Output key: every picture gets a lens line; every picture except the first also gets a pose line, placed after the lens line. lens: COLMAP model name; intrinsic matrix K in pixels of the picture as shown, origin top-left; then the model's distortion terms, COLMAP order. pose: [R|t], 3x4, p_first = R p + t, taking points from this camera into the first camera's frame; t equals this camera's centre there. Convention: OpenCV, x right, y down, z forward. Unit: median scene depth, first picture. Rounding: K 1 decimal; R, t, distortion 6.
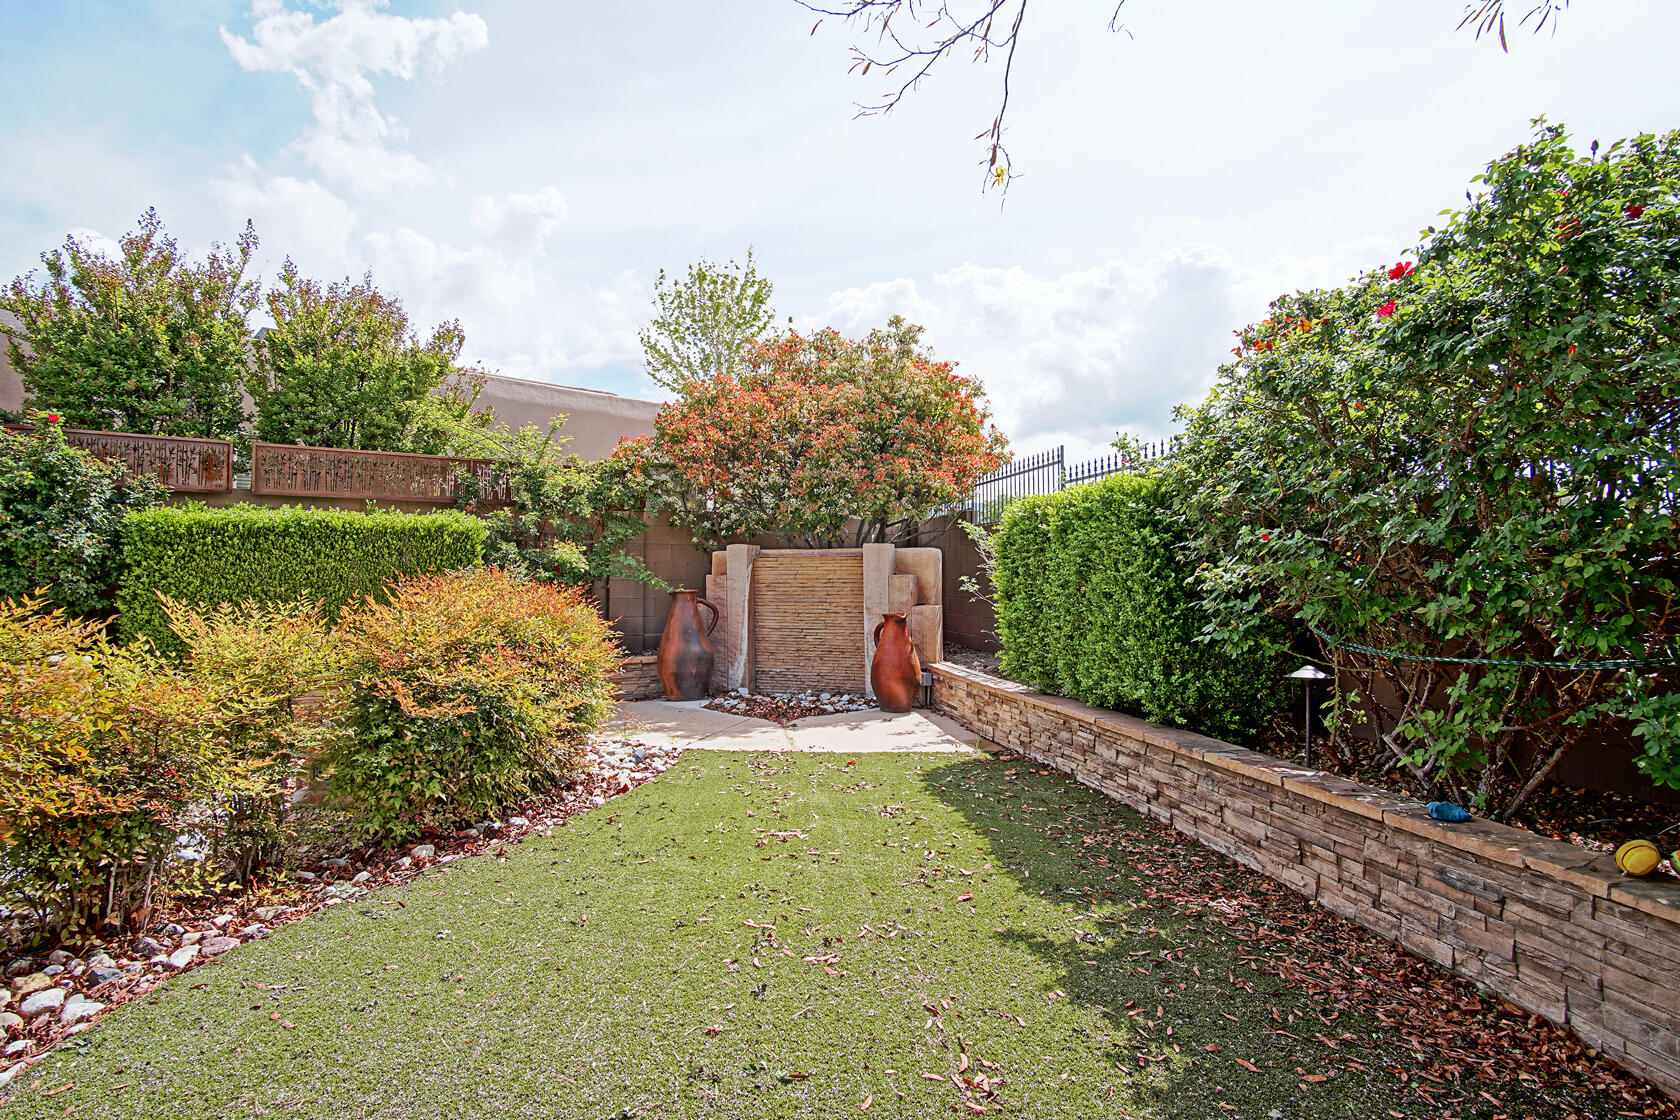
lens RADIAL K [[900.1, 0, 840.0], [0, 900.1, 560.0], [0, 0, 1]] dist [-0.017869, 0.000643]
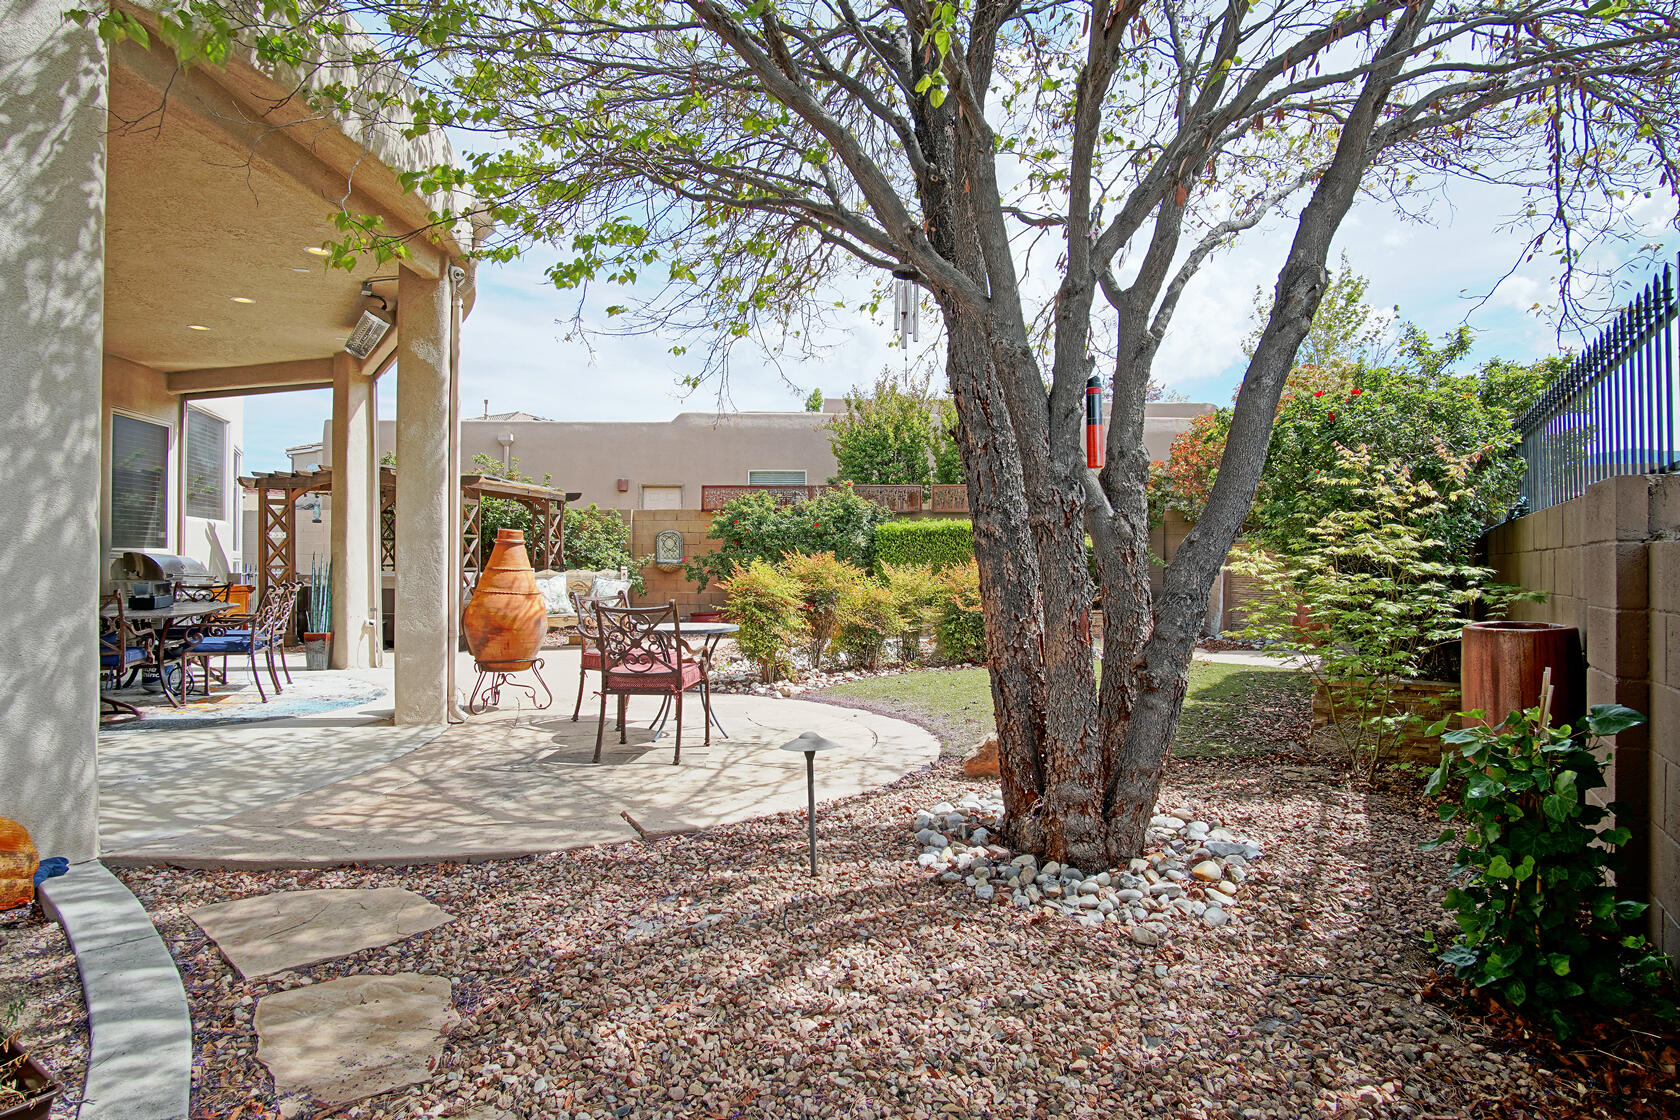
lens RADIAL K [[900.1, 0, 840.0], [0, 900.1, 560.0], [0, 0, 1]] dist [-0.017869, 0.000643]
pose [[0.743941, 0.001295, -0.668244, 0.483098], [0.008620, 0.999896, 0.011533, 0.002097], [0.668189, -0.014340, 0.743853, -0.557013]]
